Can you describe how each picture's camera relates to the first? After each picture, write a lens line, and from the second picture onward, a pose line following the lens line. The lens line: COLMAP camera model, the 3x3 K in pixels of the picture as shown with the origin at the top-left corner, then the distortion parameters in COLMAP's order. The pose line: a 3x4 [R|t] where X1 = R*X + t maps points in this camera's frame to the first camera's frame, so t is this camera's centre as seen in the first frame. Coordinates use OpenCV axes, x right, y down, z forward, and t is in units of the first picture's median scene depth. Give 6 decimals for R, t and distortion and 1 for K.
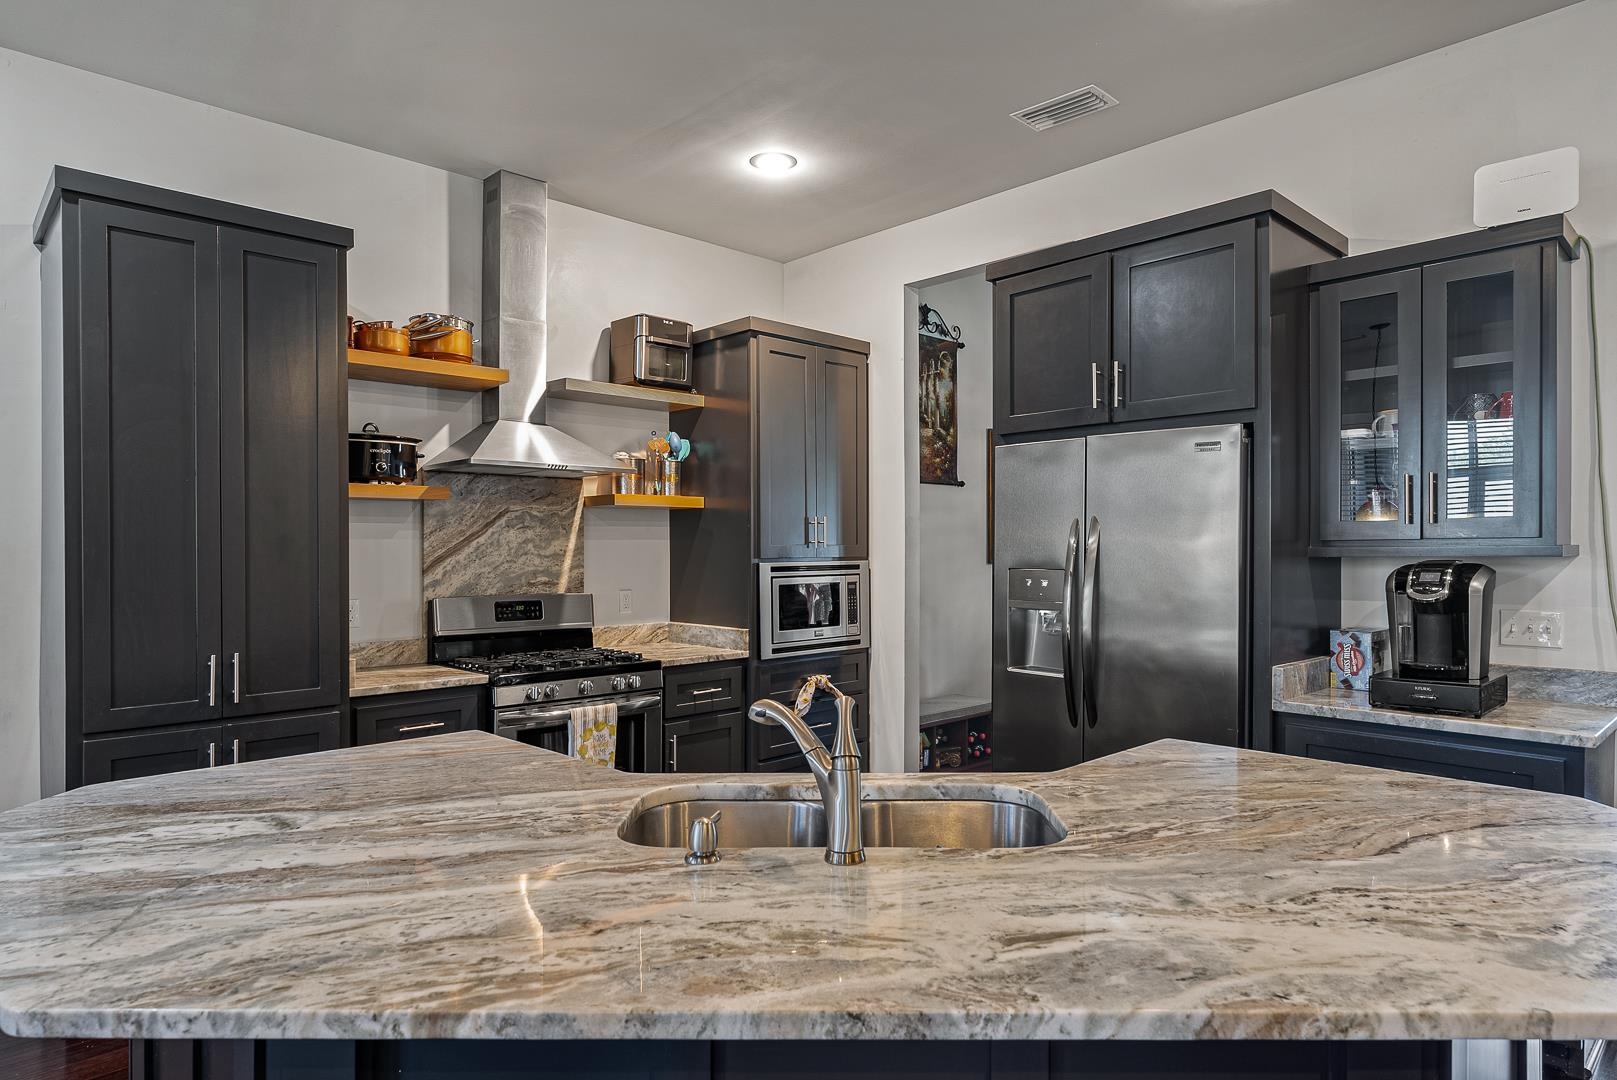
lens RADIAL K [[948.1, 0, 808.5], [0, 948.1, 540.0], [0, 0, 1]] dist [-0.006671, -0.001908]
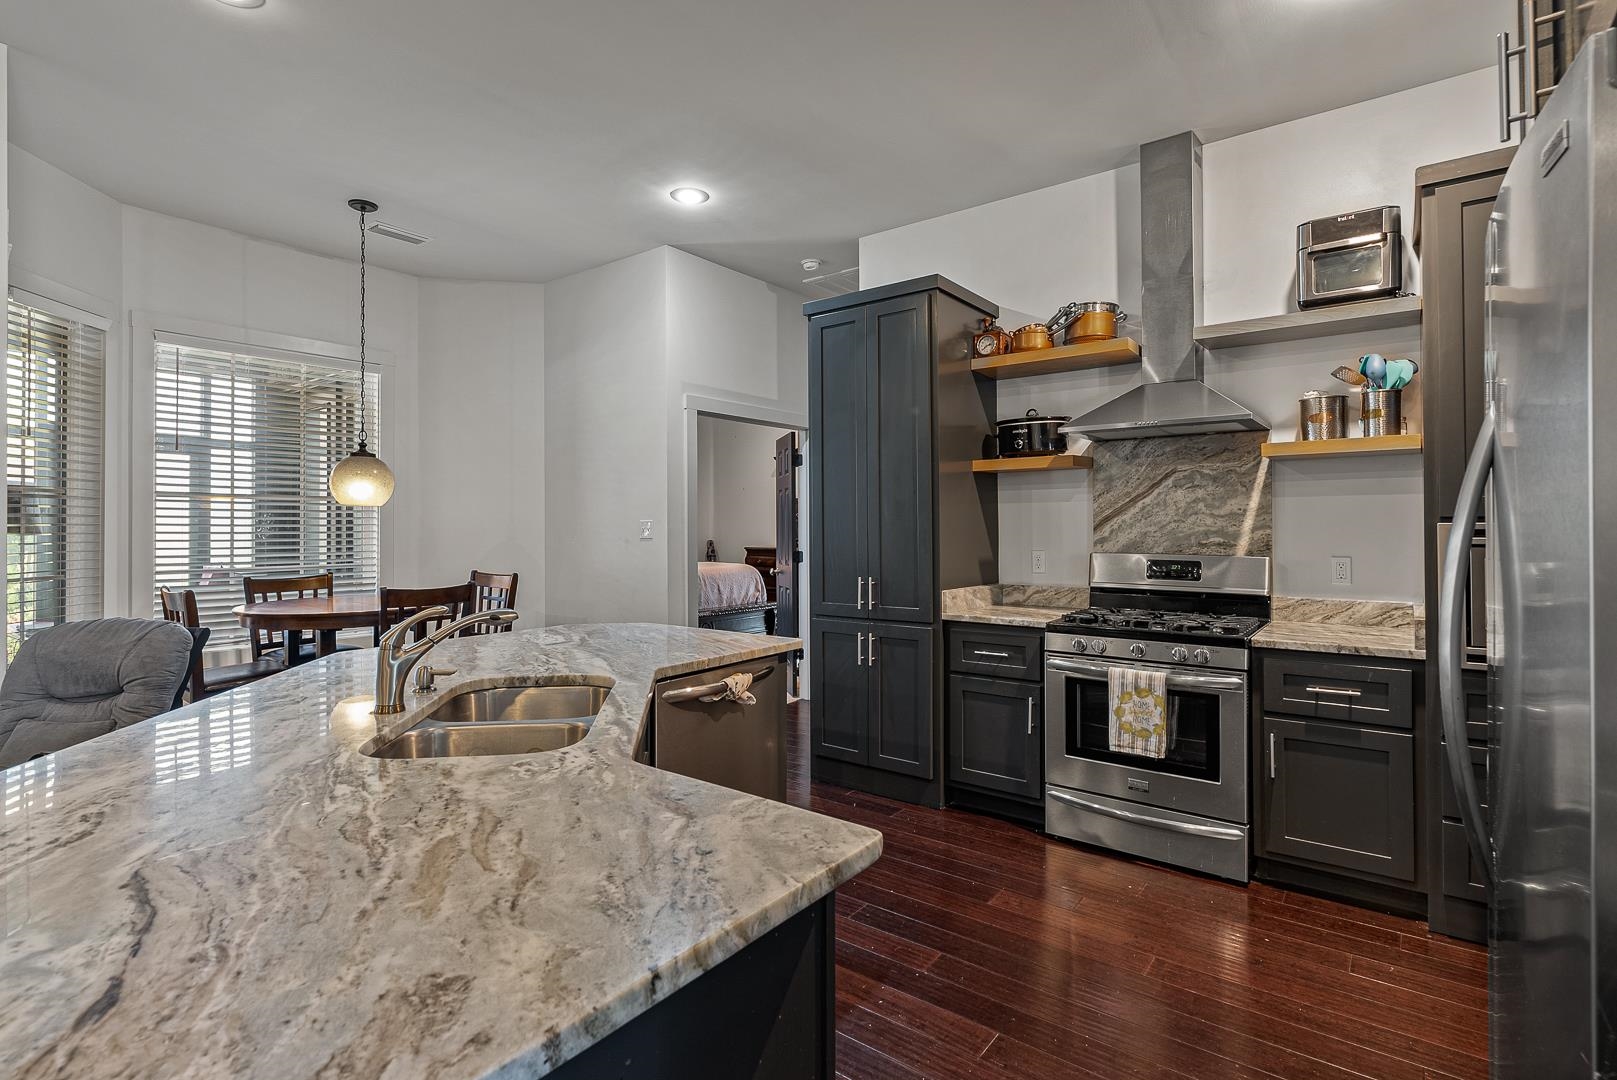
lens RADIAL K [[781.9, 0, 815.7], [0, 781.9, 512.1], [0, 0, 1]] dist [0.001007, 0.000407]
pose [[0.155784, -0.012183, -0.987716, 0.493622], [0.013014, 0.999862, -0.010280, 0.018296], [0.987705, -0.011253, 0.155921, 0.540352]]
